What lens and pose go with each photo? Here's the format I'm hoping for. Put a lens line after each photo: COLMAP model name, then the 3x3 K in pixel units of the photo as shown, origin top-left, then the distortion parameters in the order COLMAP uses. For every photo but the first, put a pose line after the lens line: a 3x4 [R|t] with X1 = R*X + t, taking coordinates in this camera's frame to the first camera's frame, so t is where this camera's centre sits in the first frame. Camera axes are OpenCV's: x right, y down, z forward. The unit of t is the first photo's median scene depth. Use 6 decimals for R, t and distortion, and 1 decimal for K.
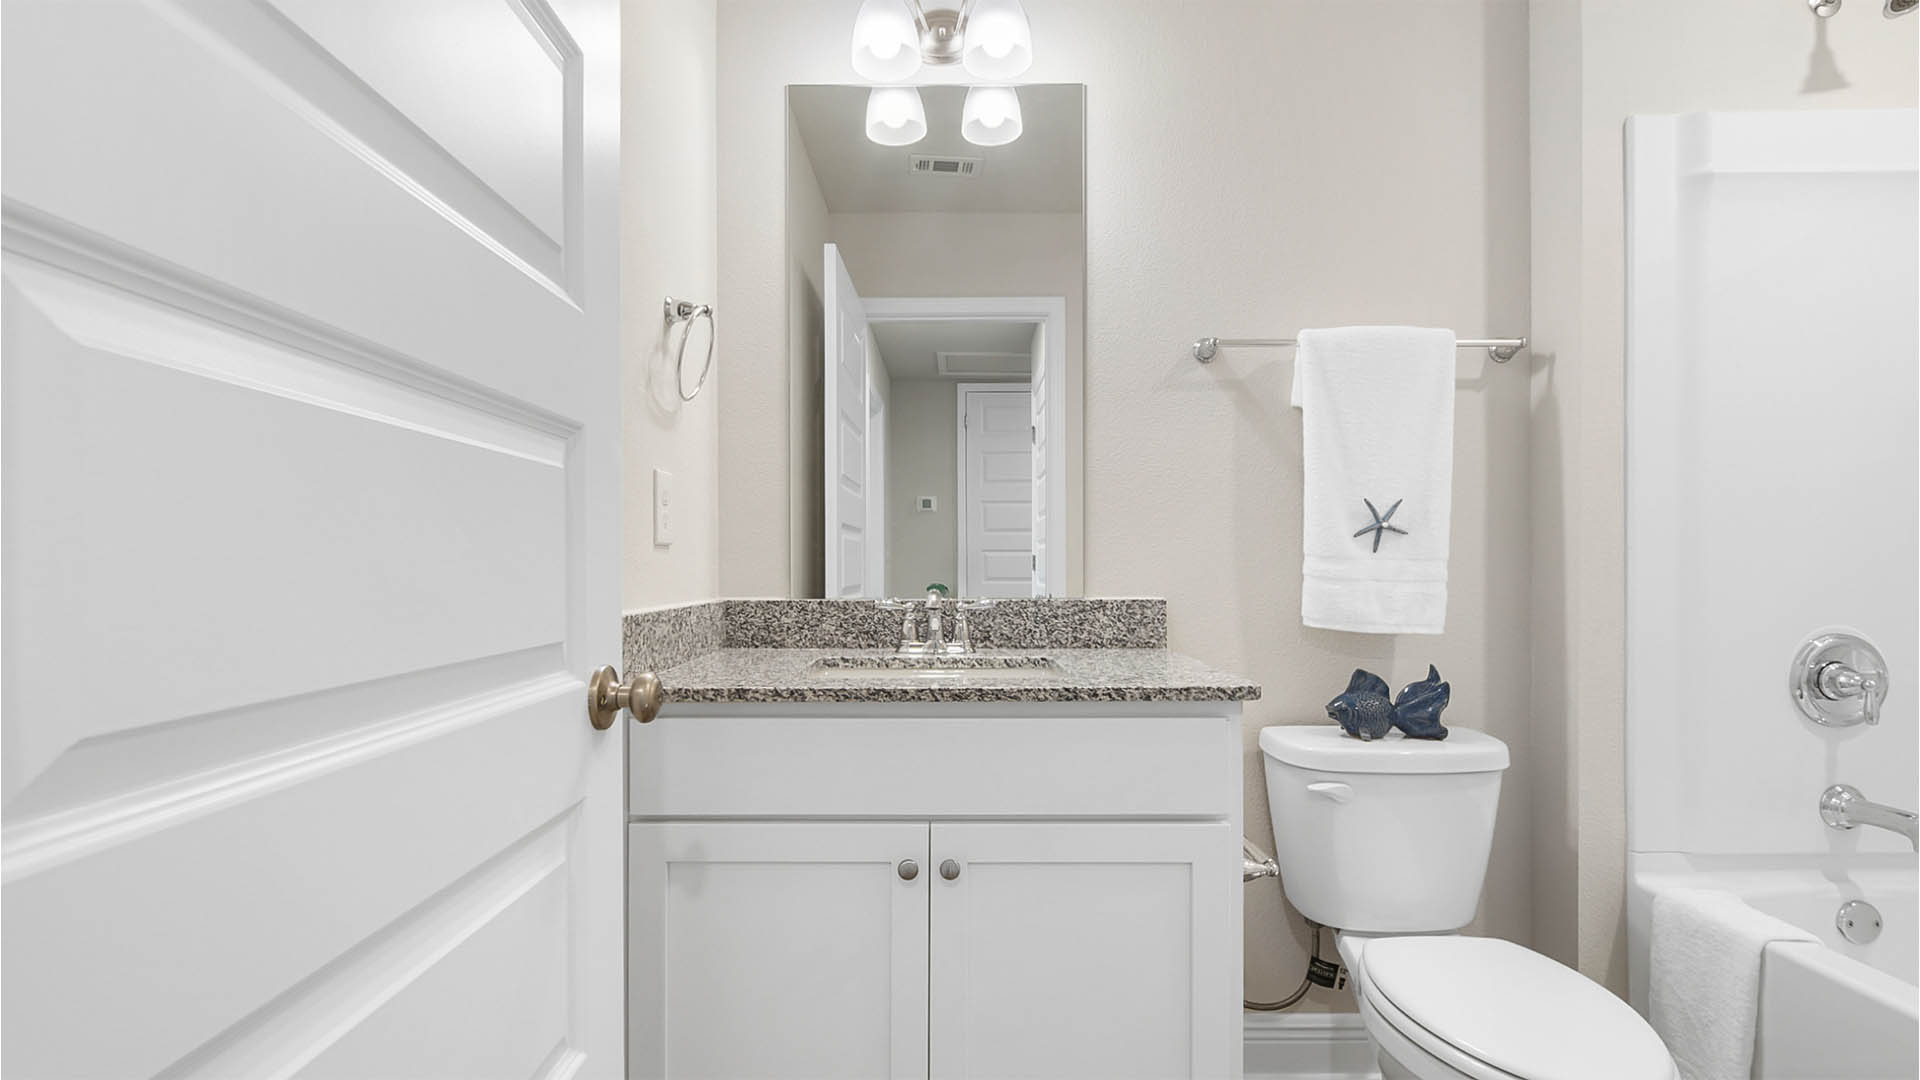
lens RADIAL K [[869.3, 0, 949.5], [0, 869.3, 574.1], [0, 0, 1]] dist [-0.009898, 0.001069]
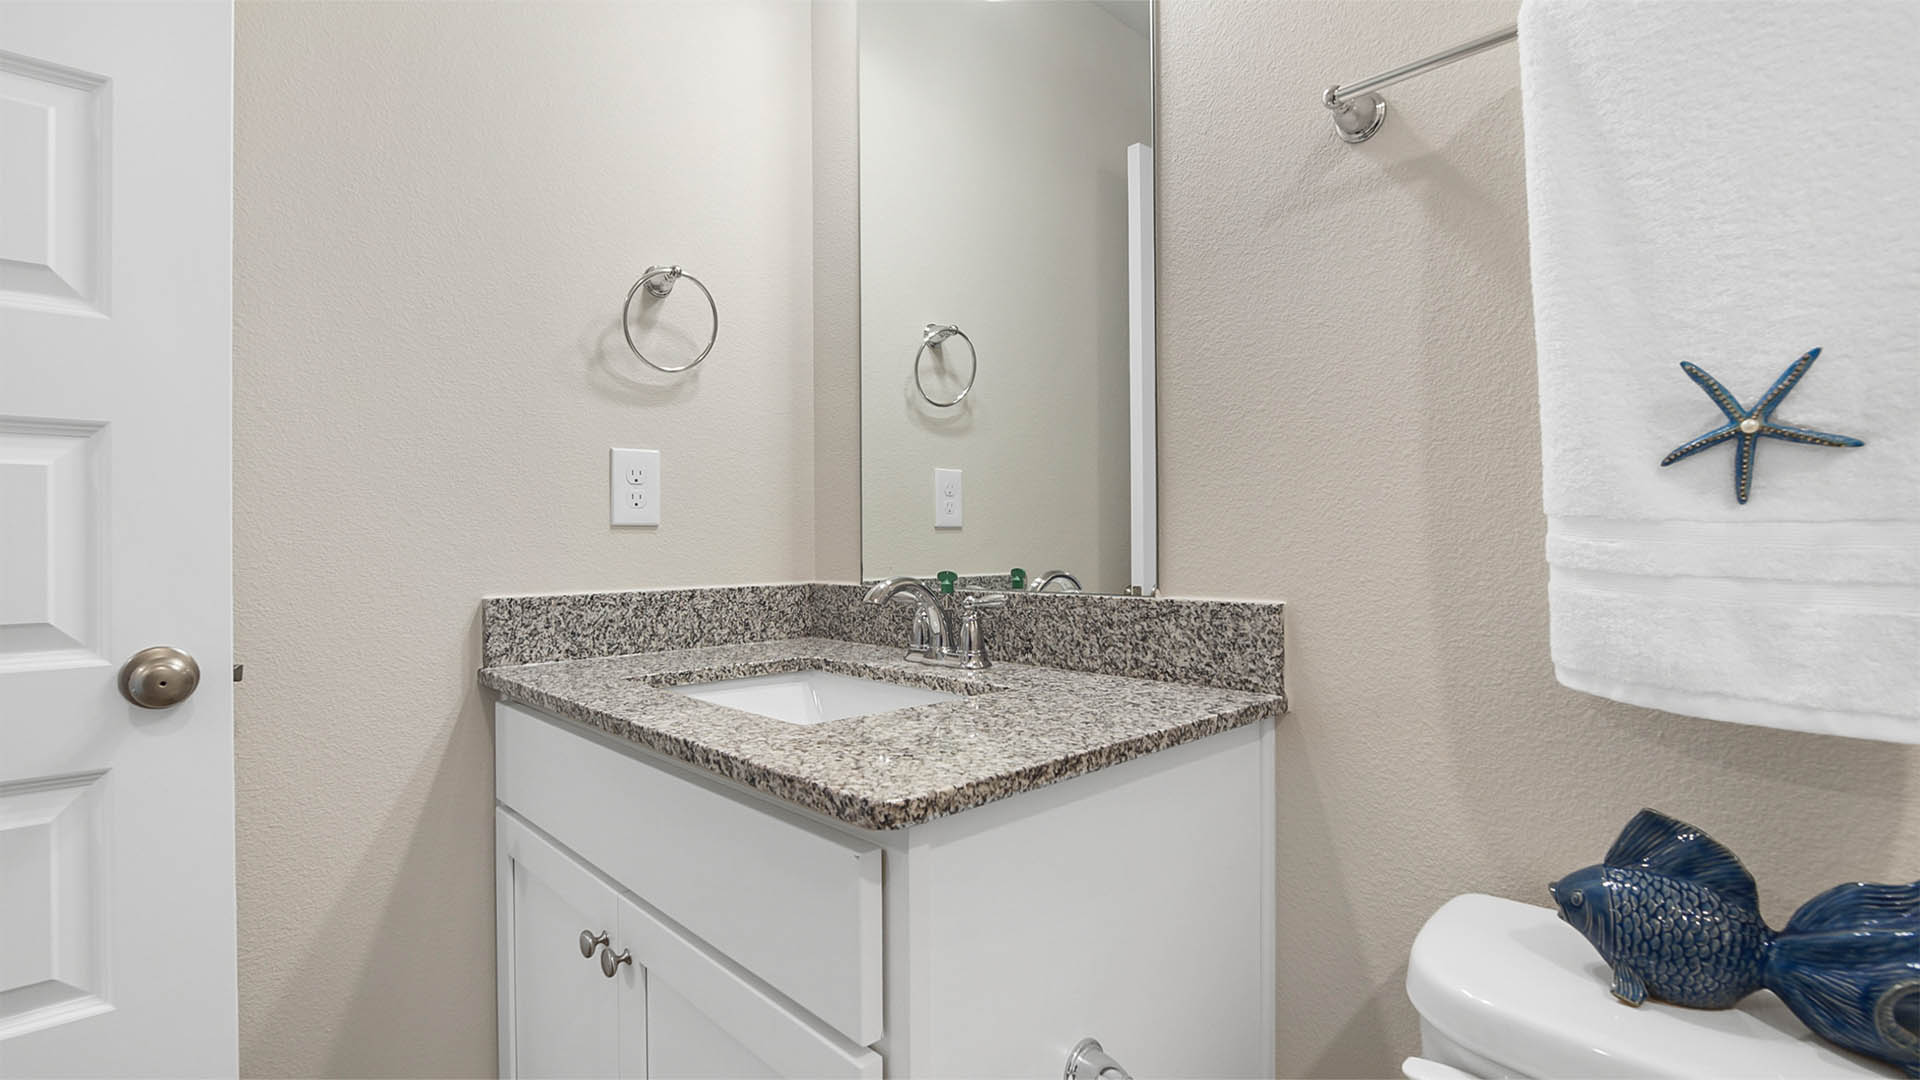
lens RADIAL K [[868.8, 0, 957.7], [0, 868.8, 551.4], [0, 0, 1]] dist [-0.016206, 0.000278]
pose [[0.693545, 0.001010, -0.720413, 0.533563], [0.001974, 0.999993, 0.003302, -0.006605], [0.720411, -0.003712, 0.693538, 0.517583]]
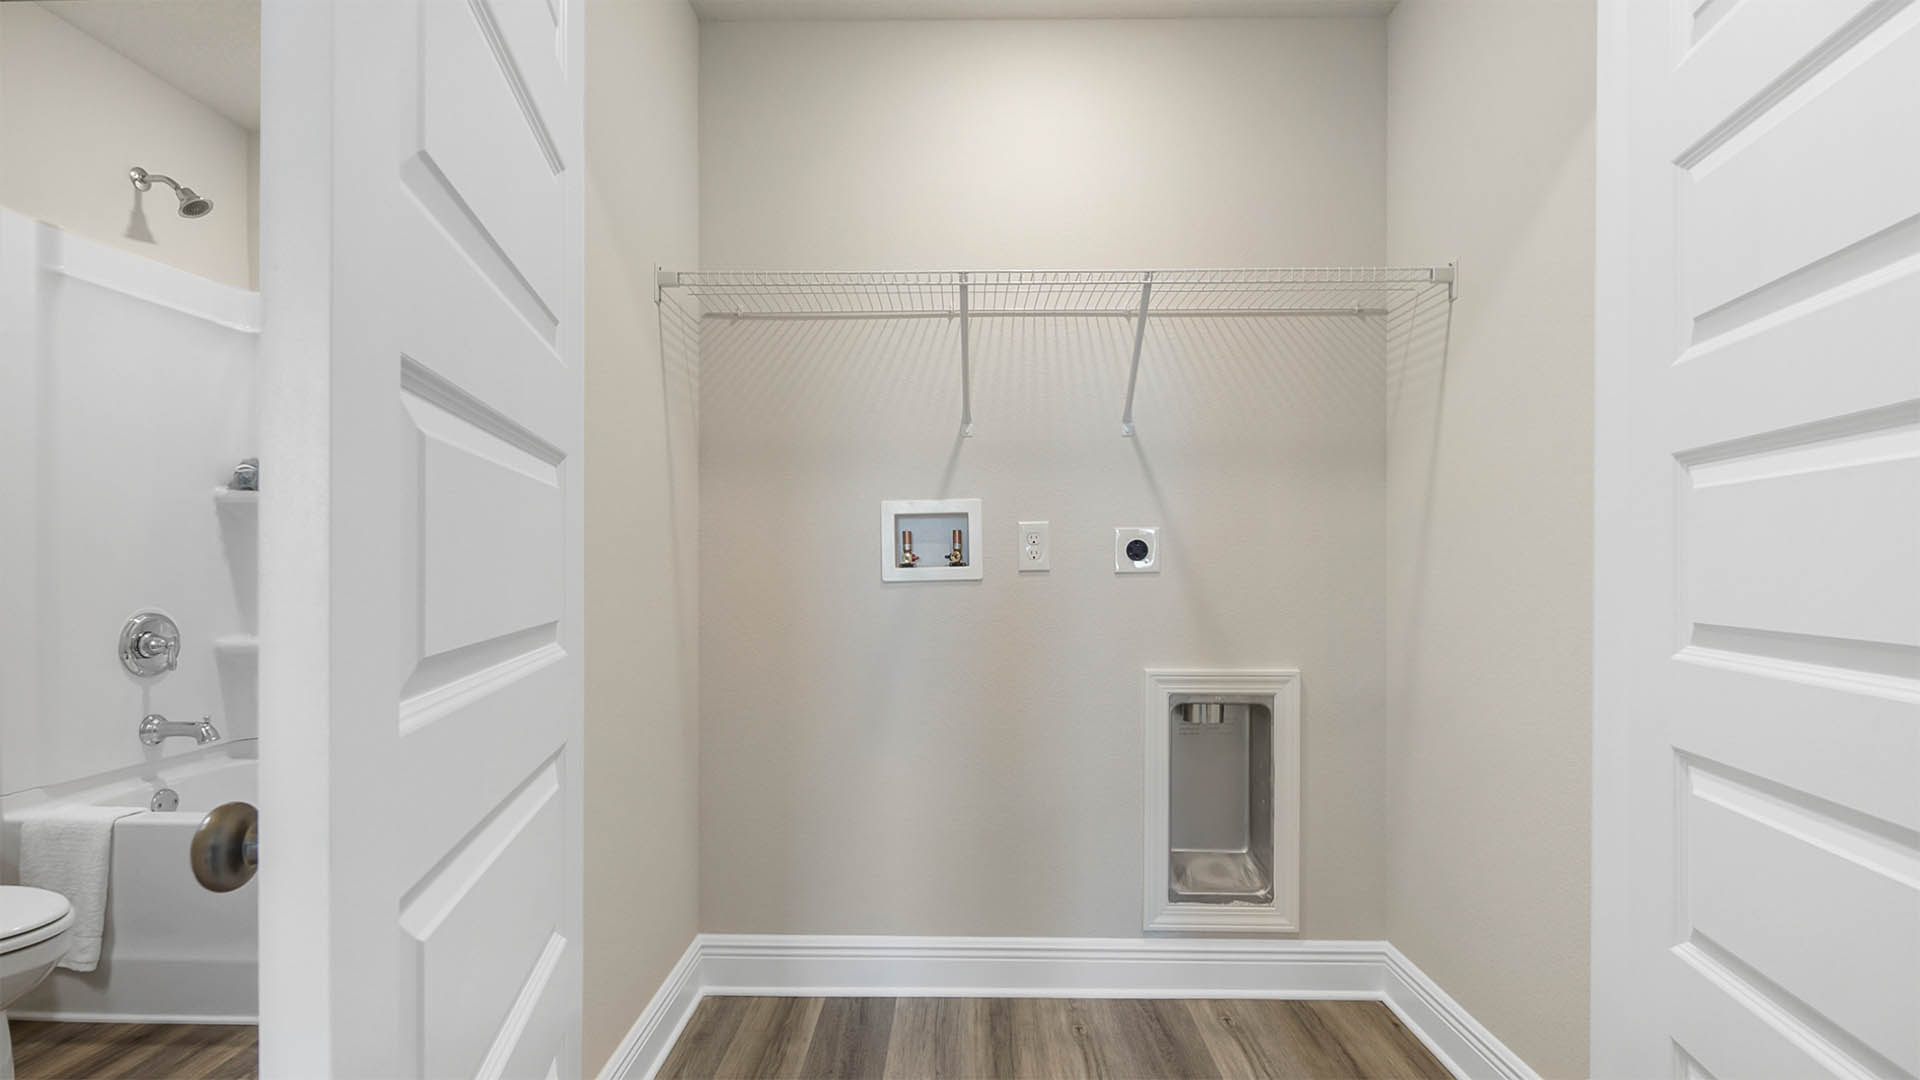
lens RADIAL K [[904.3, 0, 950.6], [0, 904.3, 570.4], [0, 0, 1]] dist [-0.000238, 0.000193]
pose [[0.011864, -0.002862, 0.999926, -0.488089], [0.003054, 0.999991, 0.002826, -0.003902], [-0.999925, 0.003020, 0.011873, -0.380674]]
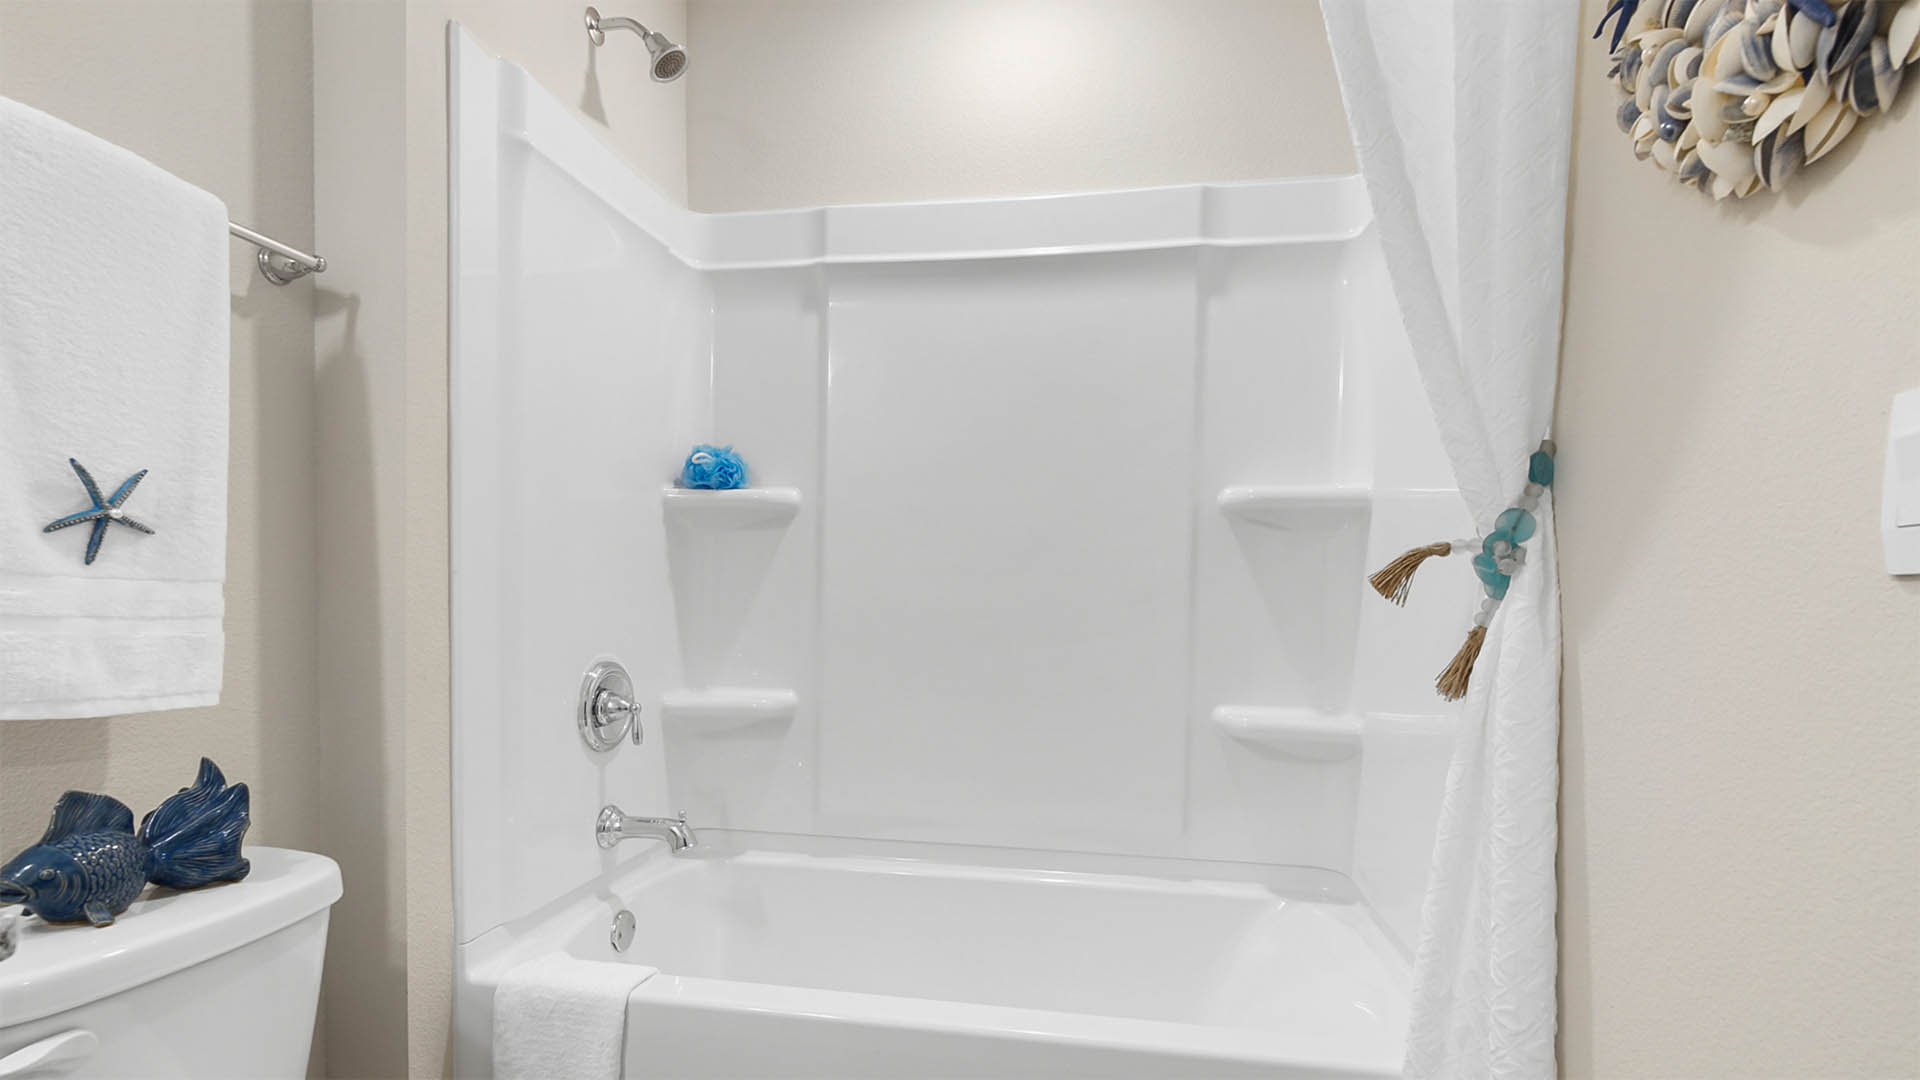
lens RADIAL K [[899.4, 0, 959.7], [0, 899.4, 633.9], [0, 0, 1]] dist [-0.002835, -0.000100]
pose [[0.158451, -0.035976, 0.986711, 0.035933], [-0.010429, 0.999219, 0.038107, -0.009249], [-0.987312, -0.016329, 0.157952, 0.399435]]
